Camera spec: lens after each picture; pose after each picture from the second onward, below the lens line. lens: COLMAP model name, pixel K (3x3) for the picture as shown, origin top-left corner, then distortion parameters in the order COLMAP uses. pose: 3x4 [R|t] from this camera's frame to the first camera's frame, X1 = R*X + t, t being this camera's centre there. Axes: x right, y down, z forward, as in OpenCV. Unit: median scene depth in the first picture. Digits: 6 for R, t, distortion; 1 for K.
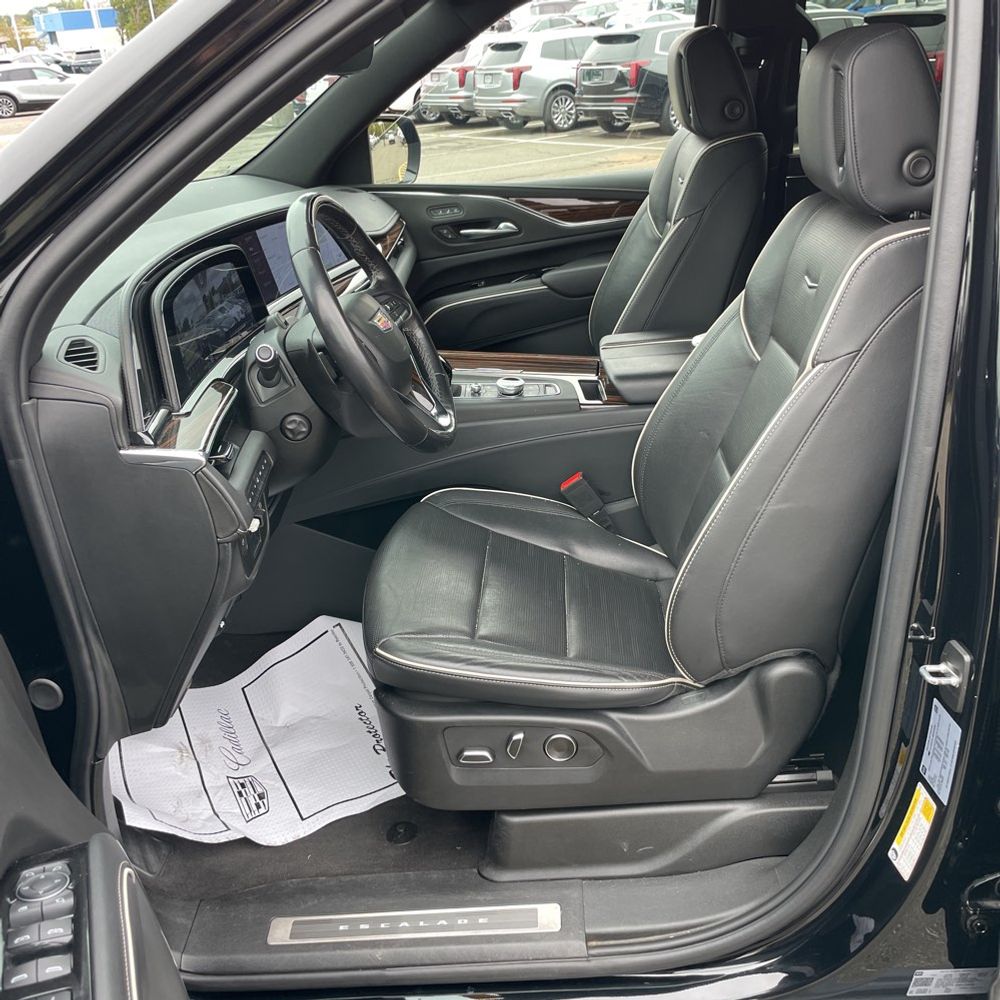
lens RADIAL K [[1011.4, 0, 512.7], [0, 1011.4, 501.5], [0, 0, 1]] dist [0.098881, -0.129662]
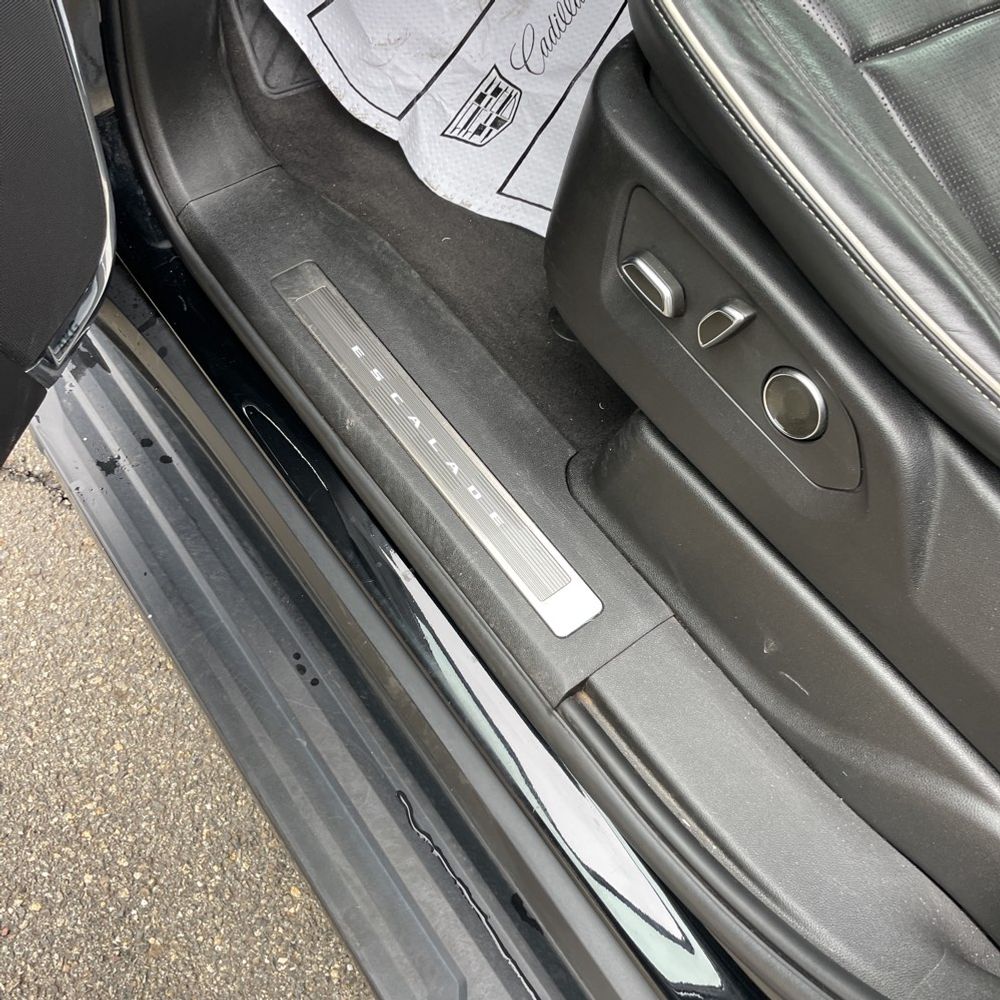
lens RADIAL K [[1011.4, 0, 512.7], [0, 1011.4, 501.5], [0, 0, 1]] dist [0.098881, -0.129662]
pose [[0.599260, 0.744548, -0.294167, 0.121800], [-0.490192, 0.631781, 0.600470, 0.067248], [0.632929, -0.215640, 0.743573, 0.566483]]
